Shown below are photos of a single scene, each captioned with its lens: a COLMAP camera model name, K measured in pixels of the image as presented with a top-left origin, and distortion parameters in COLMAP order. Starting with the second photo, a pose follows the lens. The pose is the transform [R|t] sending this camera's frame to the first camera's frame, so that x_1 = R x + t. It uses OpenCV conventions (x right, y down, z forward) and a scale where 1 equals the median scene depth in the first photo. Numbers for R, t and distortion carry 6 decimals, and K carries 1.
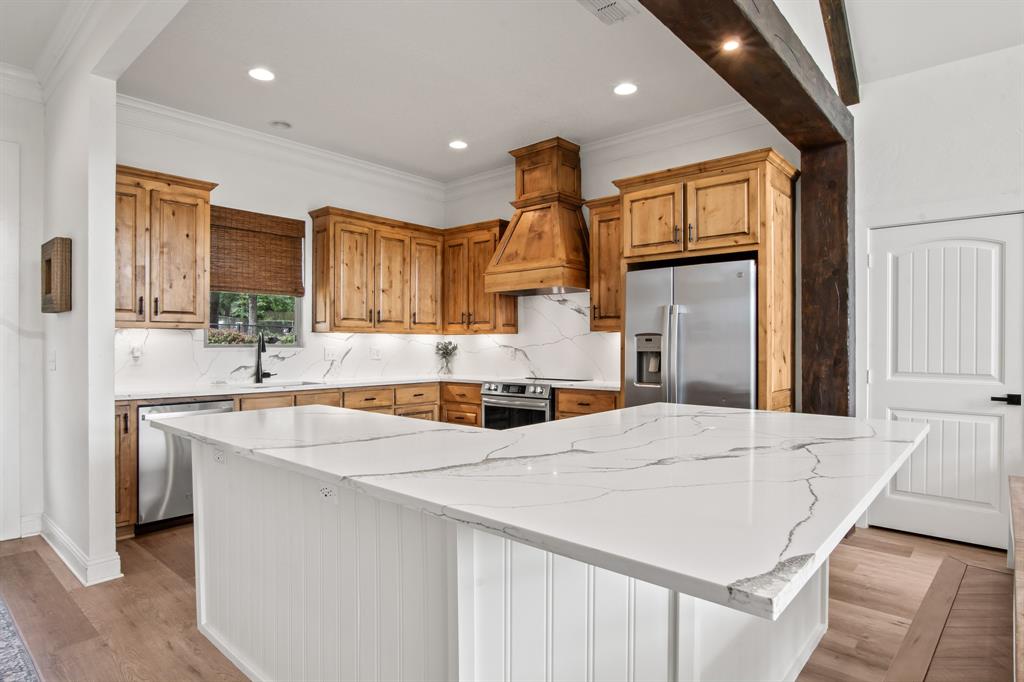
lens RADIAL K [[561.7, 0, 509.3], [0, 561.7, 344.3], [0, 0, 1]] dist [0.011386, 0.001492]
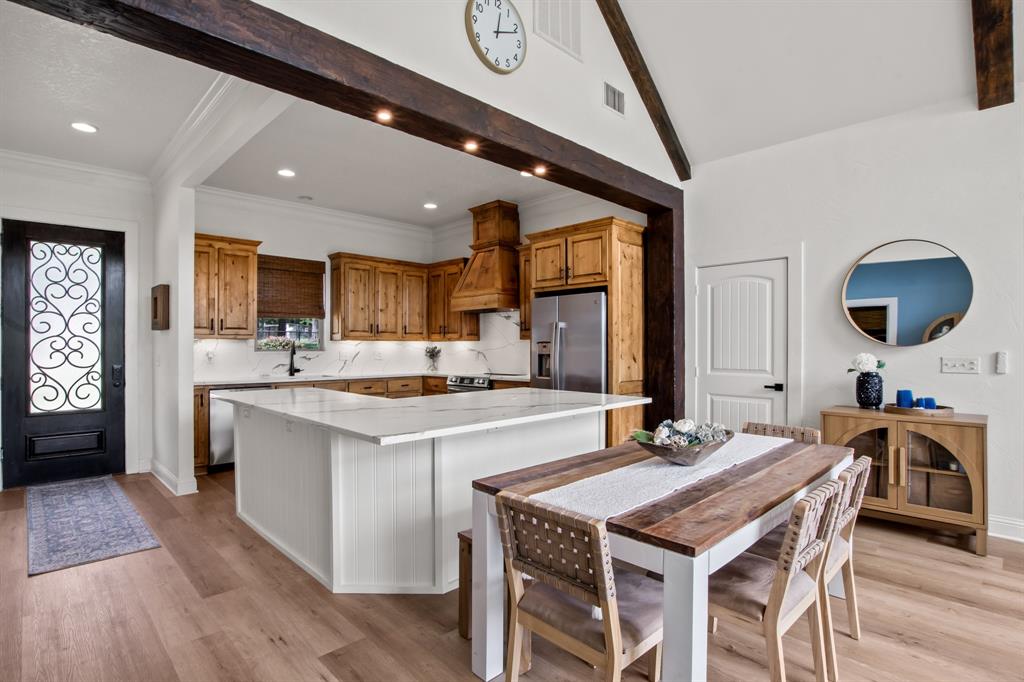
lens RADIAL K [[504.3, 0, 499.8], [0, 504.3, 346.1], [0, 0, 1]] dist [0.015768, -0.000088]
pose [[0.996081, -0.001869, -0.088426, 0.205125], [0.001781, 0.999998, -0.001075, -0.005449], [0.088428, 0.000913, 0.996082, -0.249780]]
